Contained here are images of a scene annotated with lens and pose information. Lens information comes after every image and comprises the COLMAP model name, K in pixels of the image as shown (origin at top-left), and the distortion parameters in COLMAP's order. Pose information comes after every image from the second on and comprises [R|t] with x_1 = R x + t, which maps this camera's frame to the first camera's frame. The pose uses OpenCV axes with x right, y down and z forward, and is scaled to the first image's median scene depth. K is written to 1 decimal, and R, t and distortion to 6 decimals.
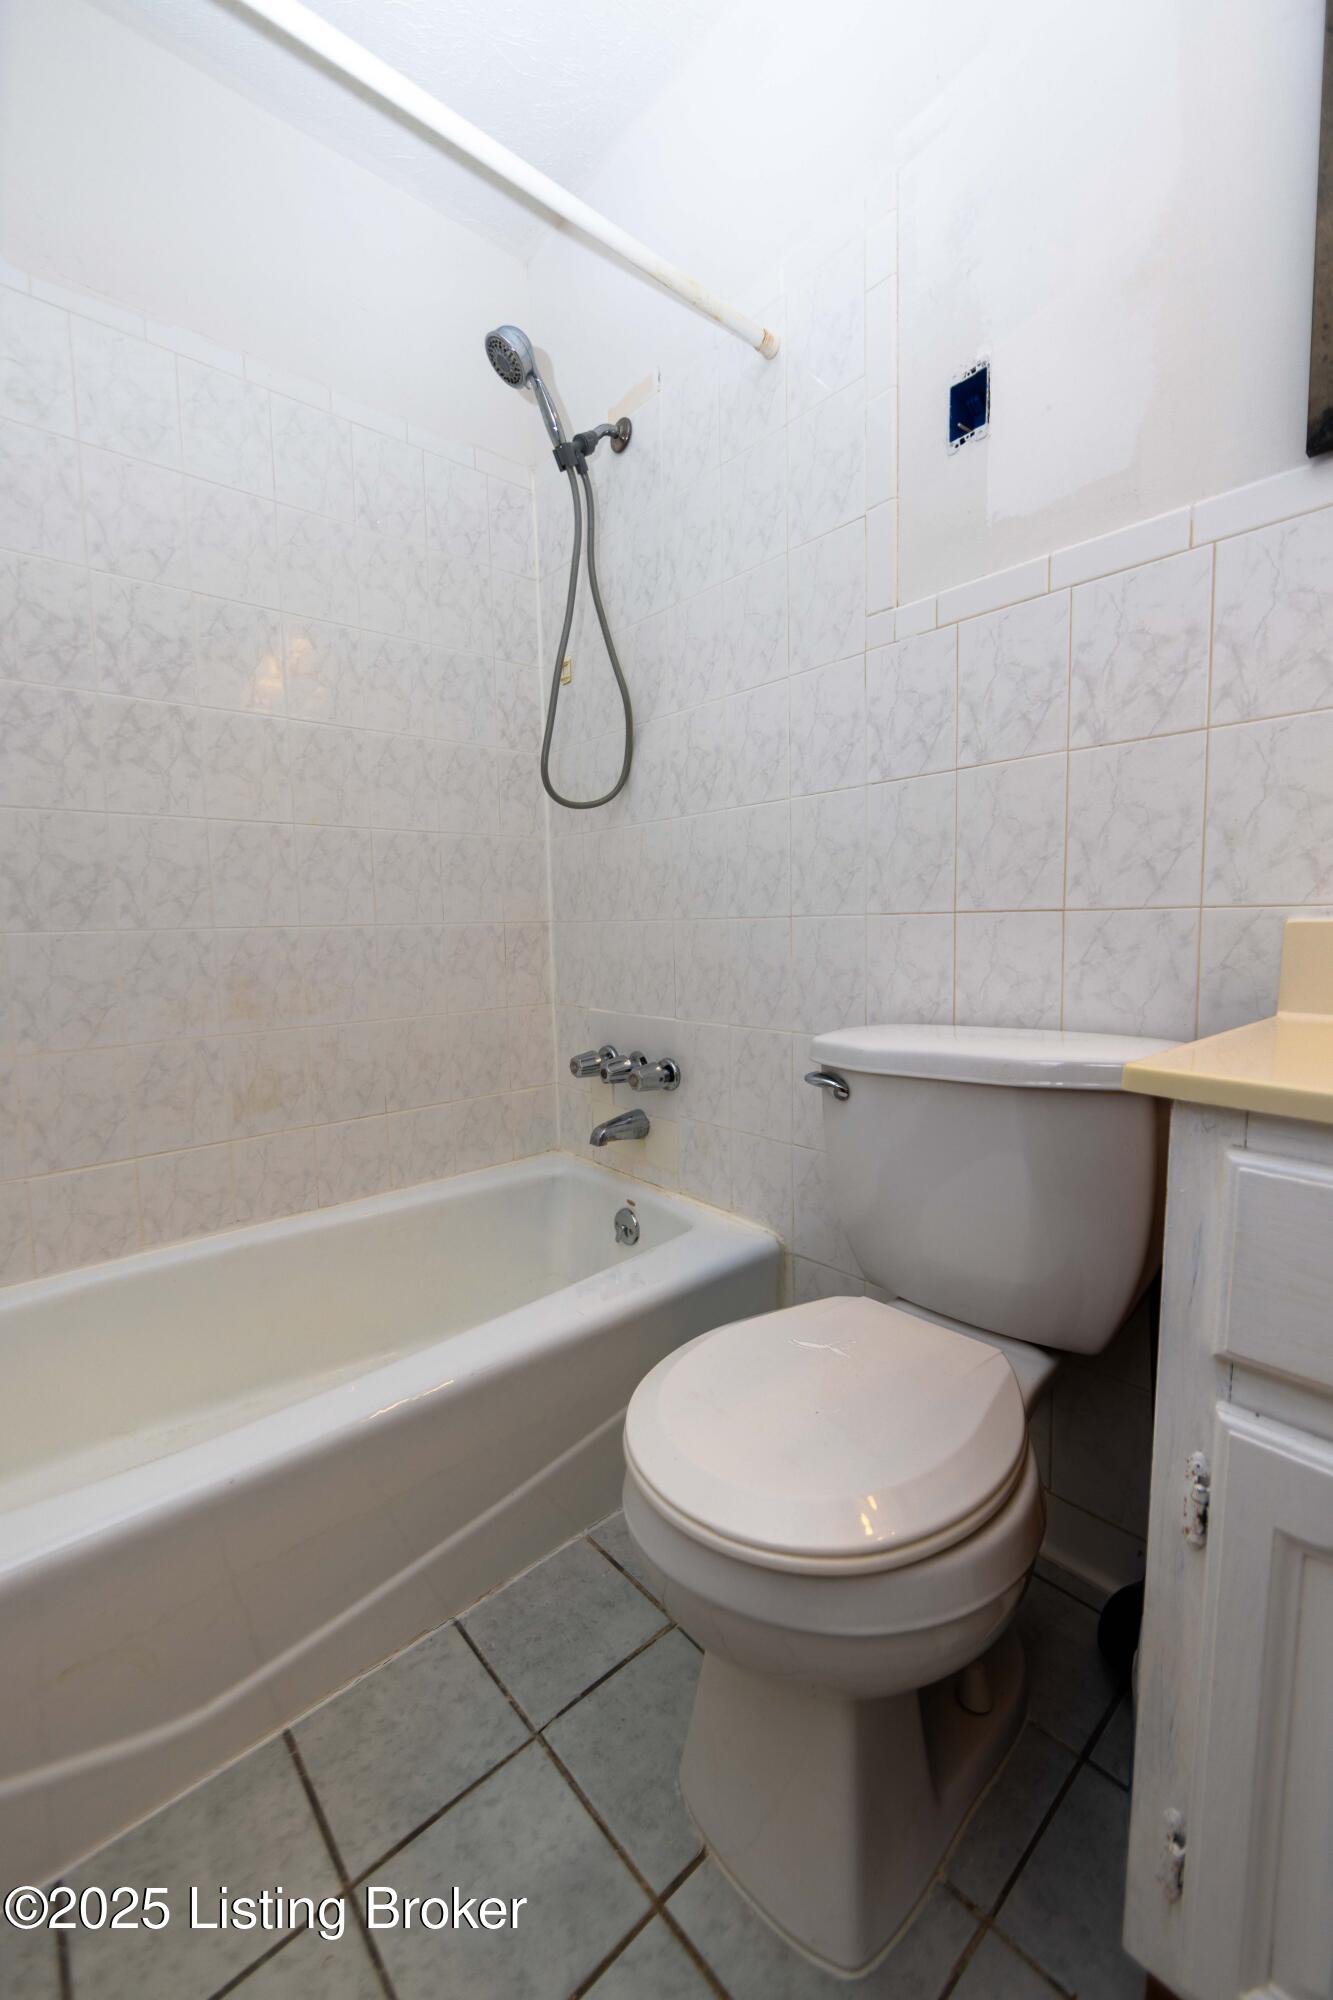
lens RADIAL K [[781.3, 0, 670.1], [0, 781.3, 991.8], [0, 0, 1]] dist [-0.002071, 0.000124]
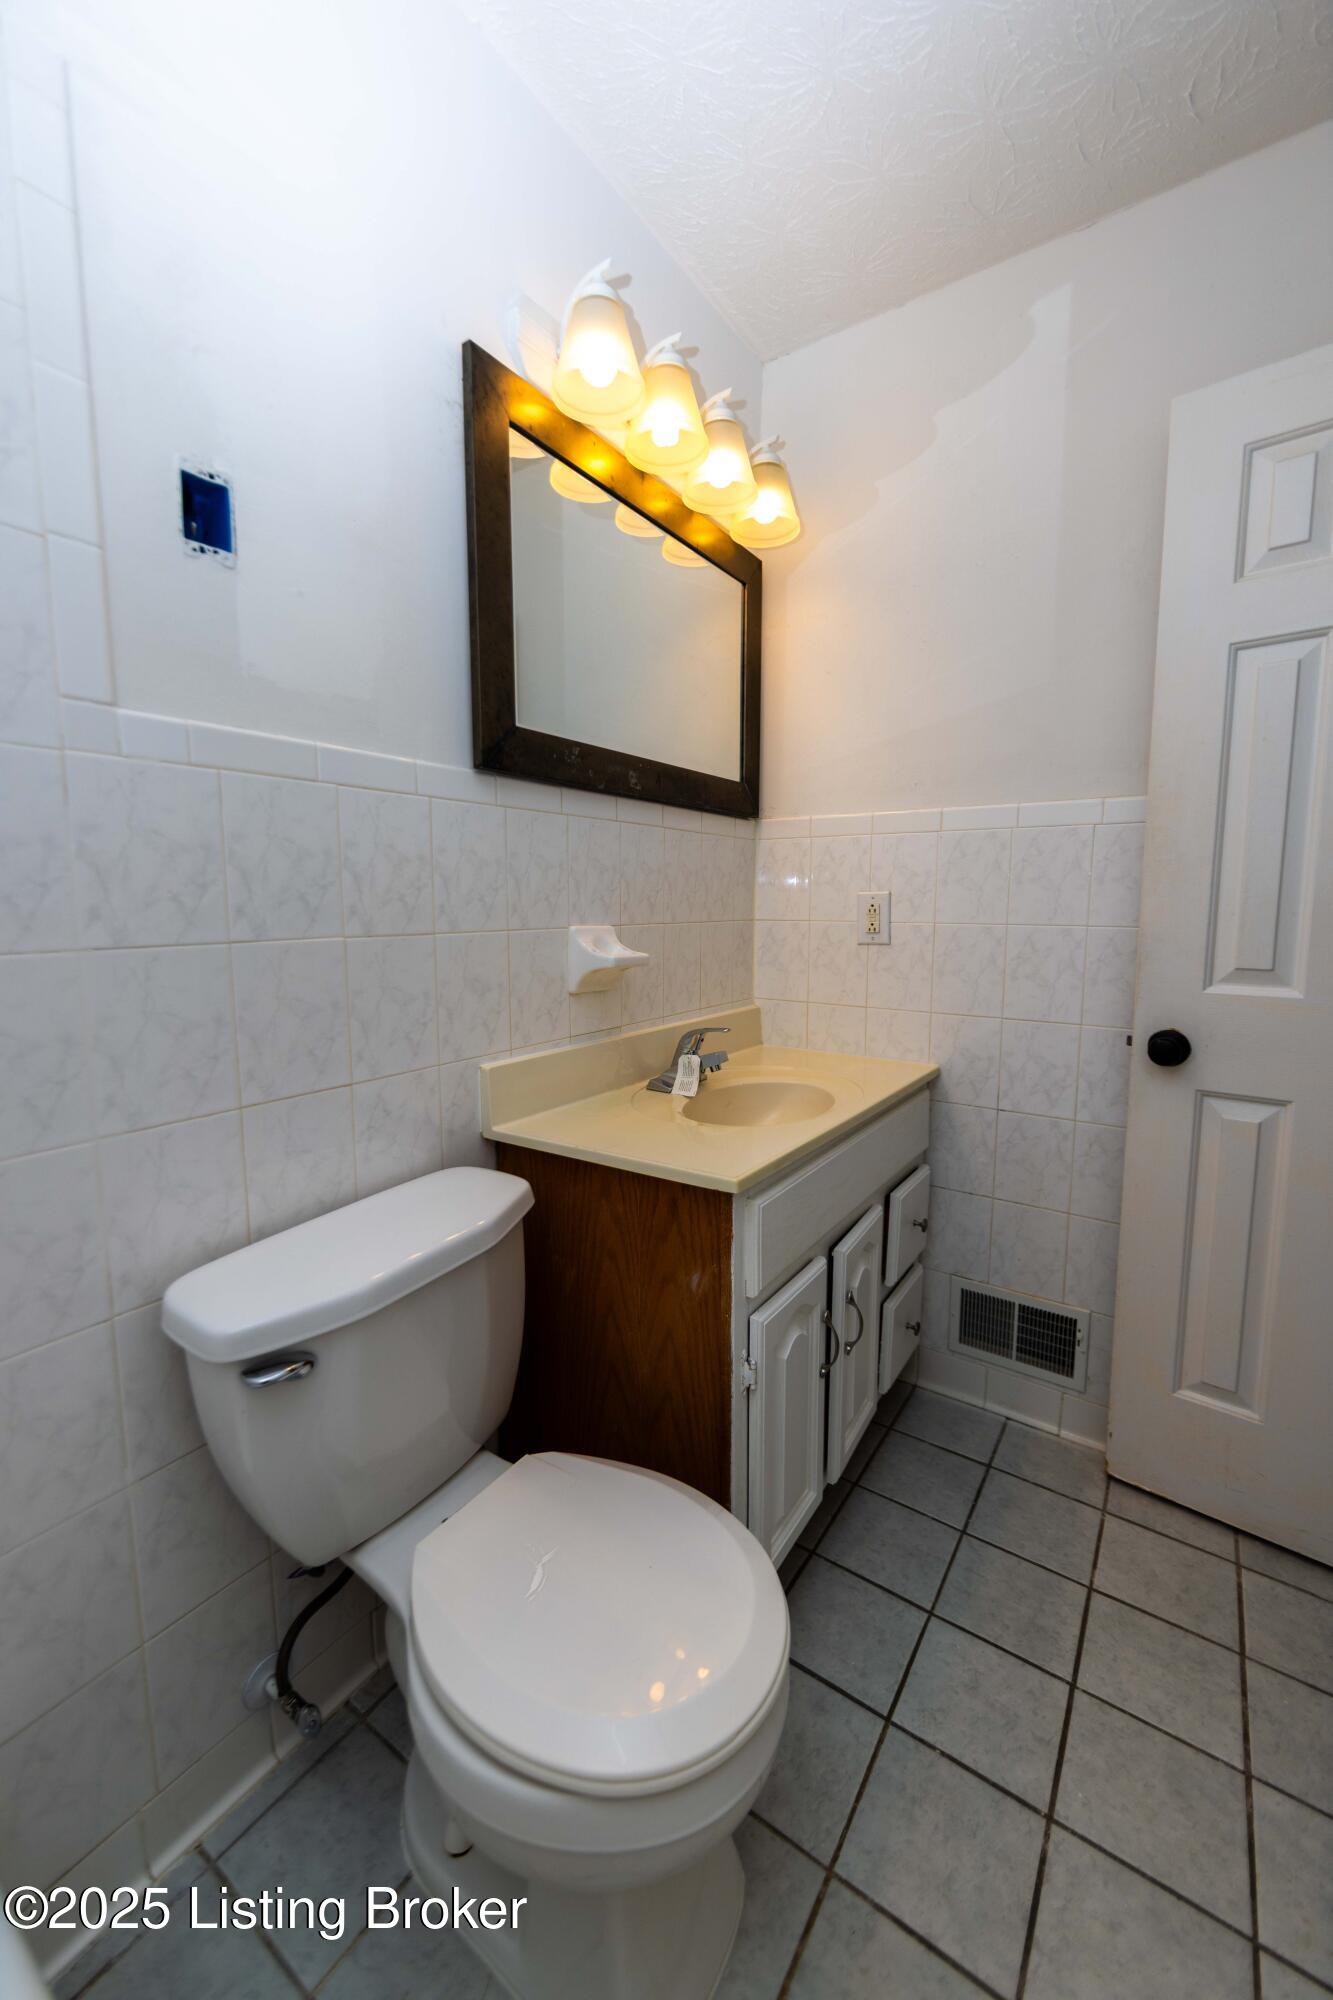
lens RADIAL K [[781.3, 0, 670.1], [0, 781.3, 991.8], [0, 0, 1]] dist [-0.002071, 0.000124]
pose [[-0.242319, -0.092369, 0.965790, -0.616234], [0.093586, 0.988590, 0.118030, -0.315103], [-0.965672, 0.118986, -0.230910, 0.815072]]
